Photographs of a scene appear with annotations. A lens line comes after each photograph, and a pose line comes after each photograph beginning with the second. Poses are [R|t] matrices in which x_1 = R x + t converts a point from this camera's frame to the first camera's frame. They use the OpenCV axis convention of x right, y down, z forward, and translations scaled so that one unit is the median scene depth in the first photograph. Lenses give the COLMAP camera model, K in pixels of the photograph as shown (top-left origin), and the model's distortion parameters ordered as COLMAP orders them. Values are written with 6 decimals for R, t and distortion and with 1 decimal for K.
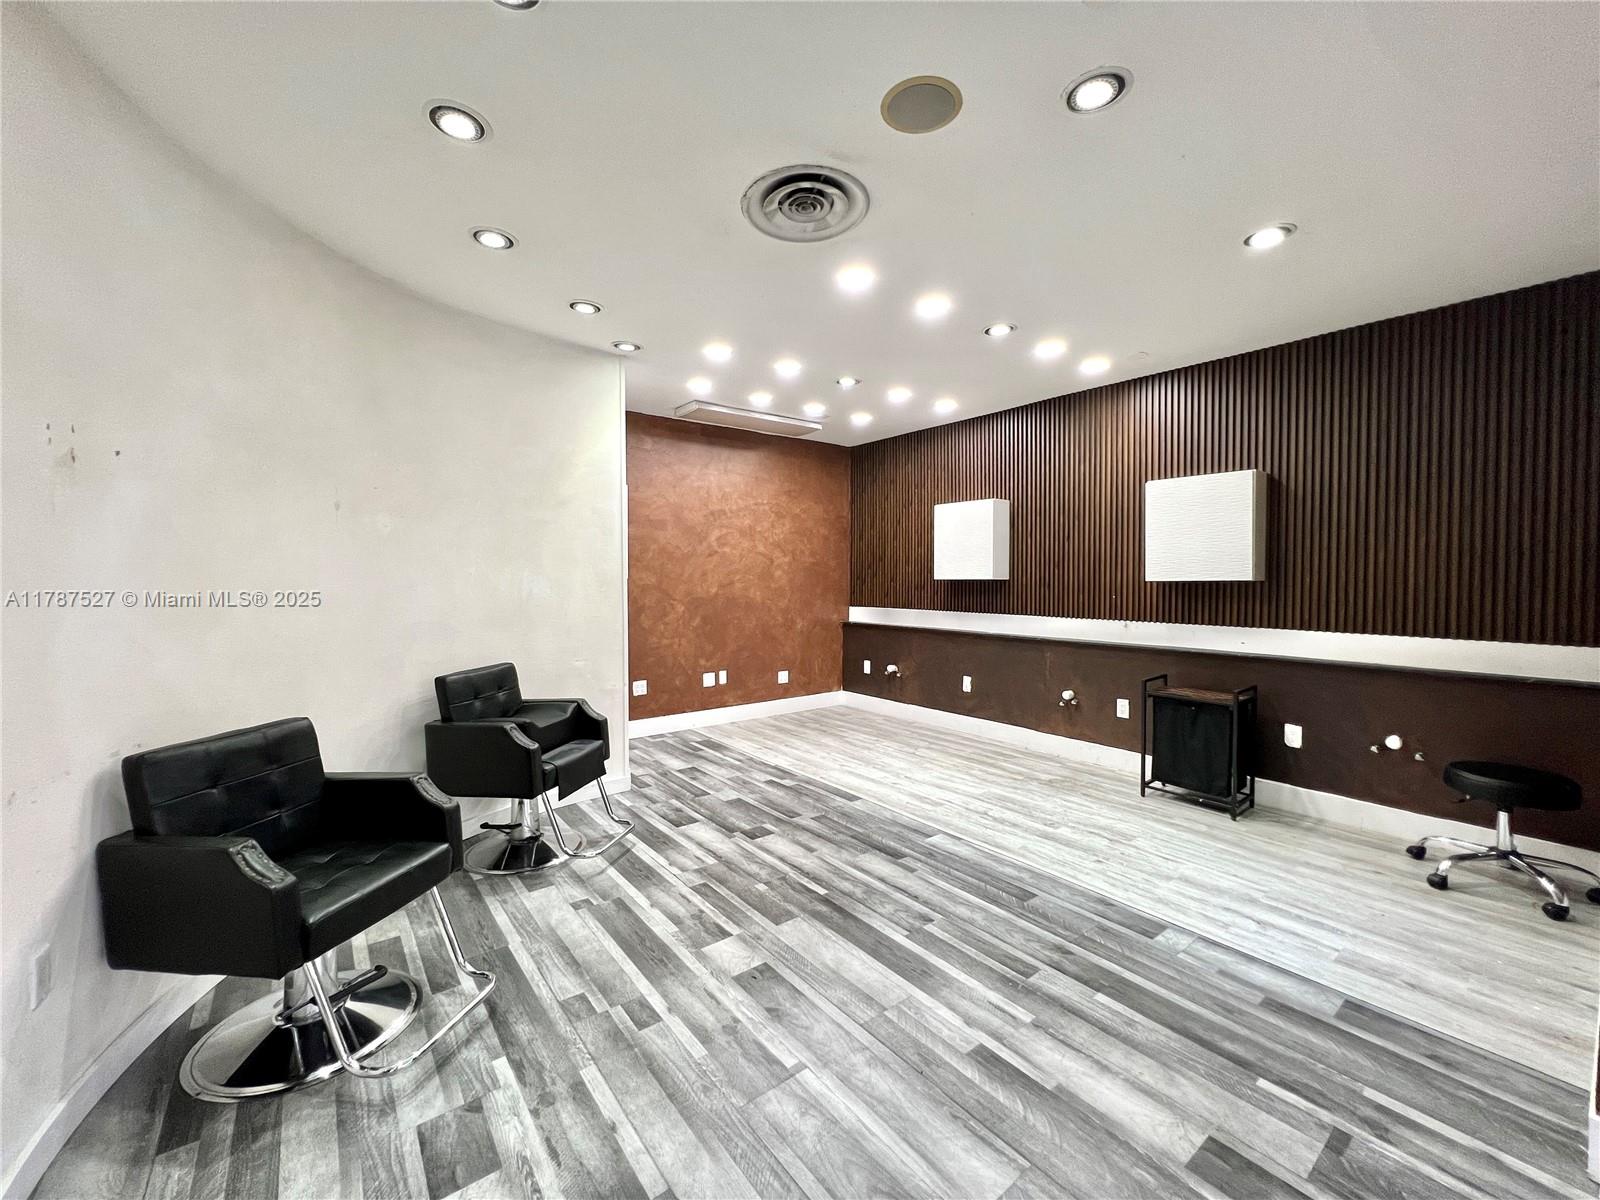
lens RADIAL K [[645.6, 0, 796.3], [0, 645.6, 599.8], [0, 0, 1]] dist [-0.000537, -0.000017]
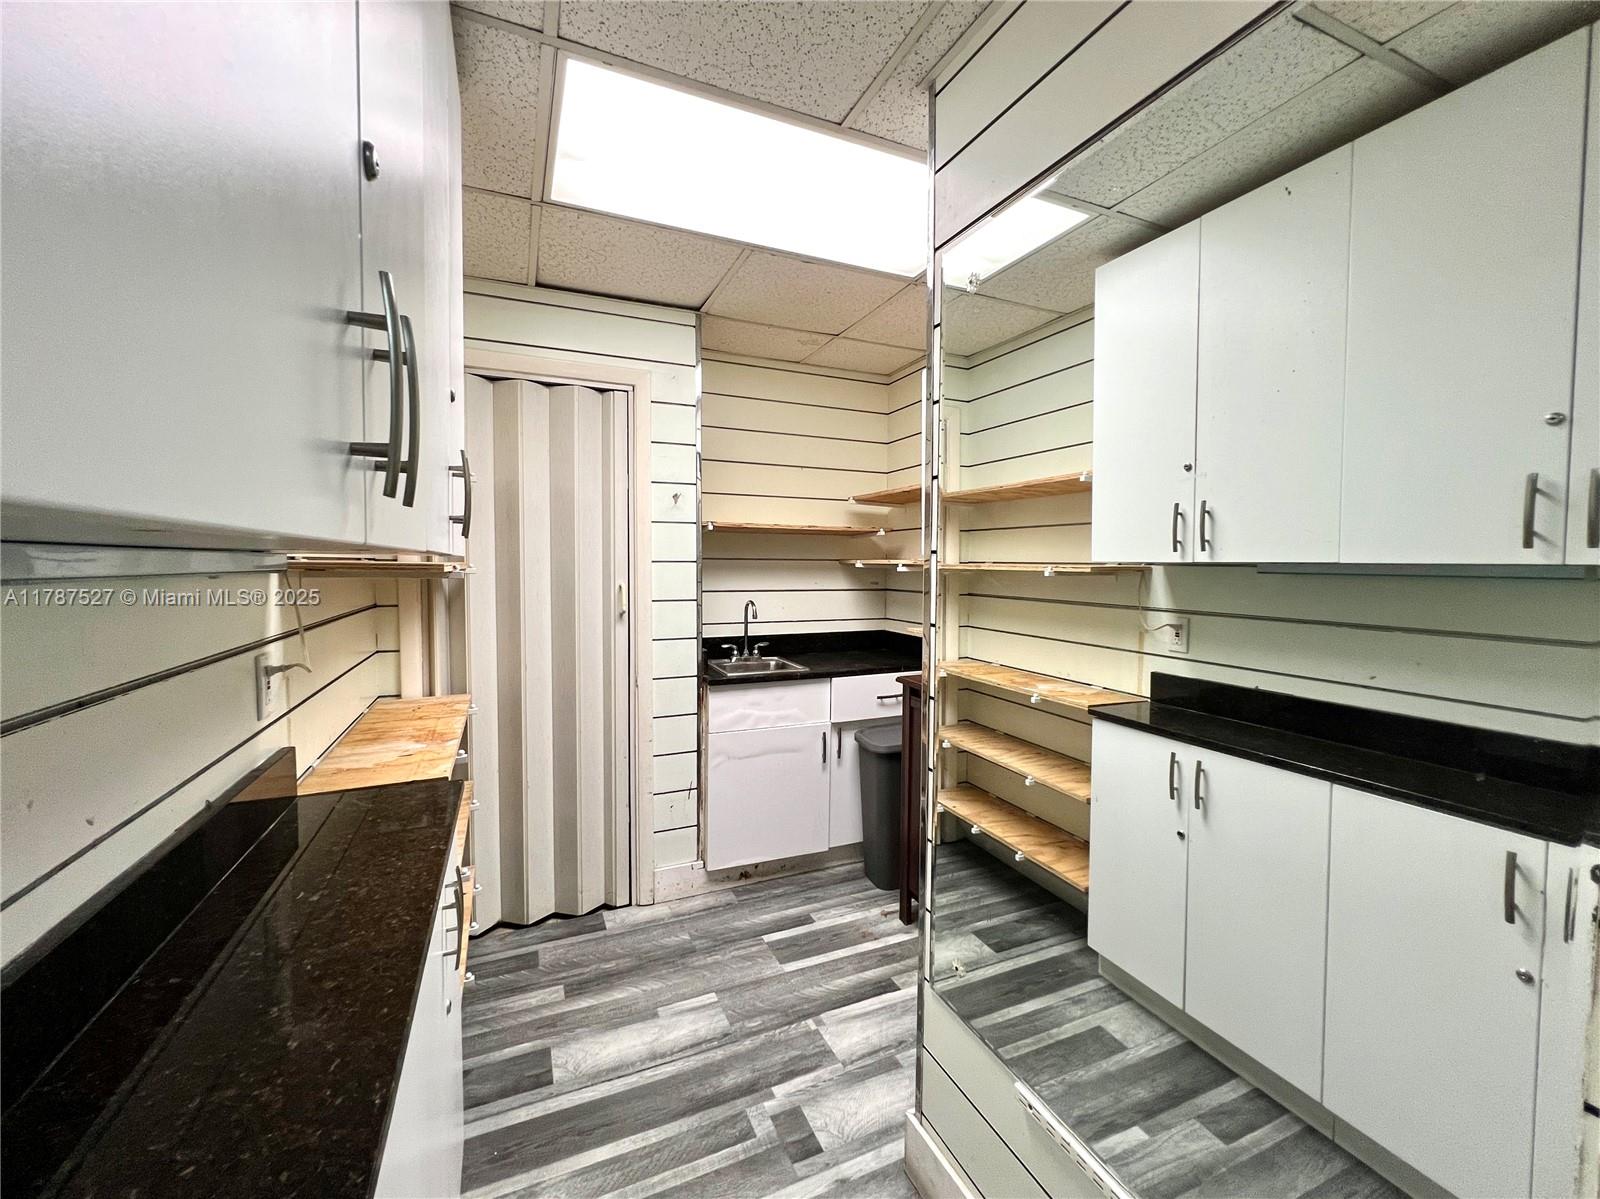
lens RADIAL K [[645.6, 0, 793.1], [0, 645.6, 591.6], [0, 0, 1]] dist [-0.000537, -0.000017]
pose [[-0.233634, 0.034413, -0.971715, 1.523383], [-0.040743, 0.998149, 0.045145, -0.063639], [0.971471, 0.050138, -0.231799, 1.551612]]
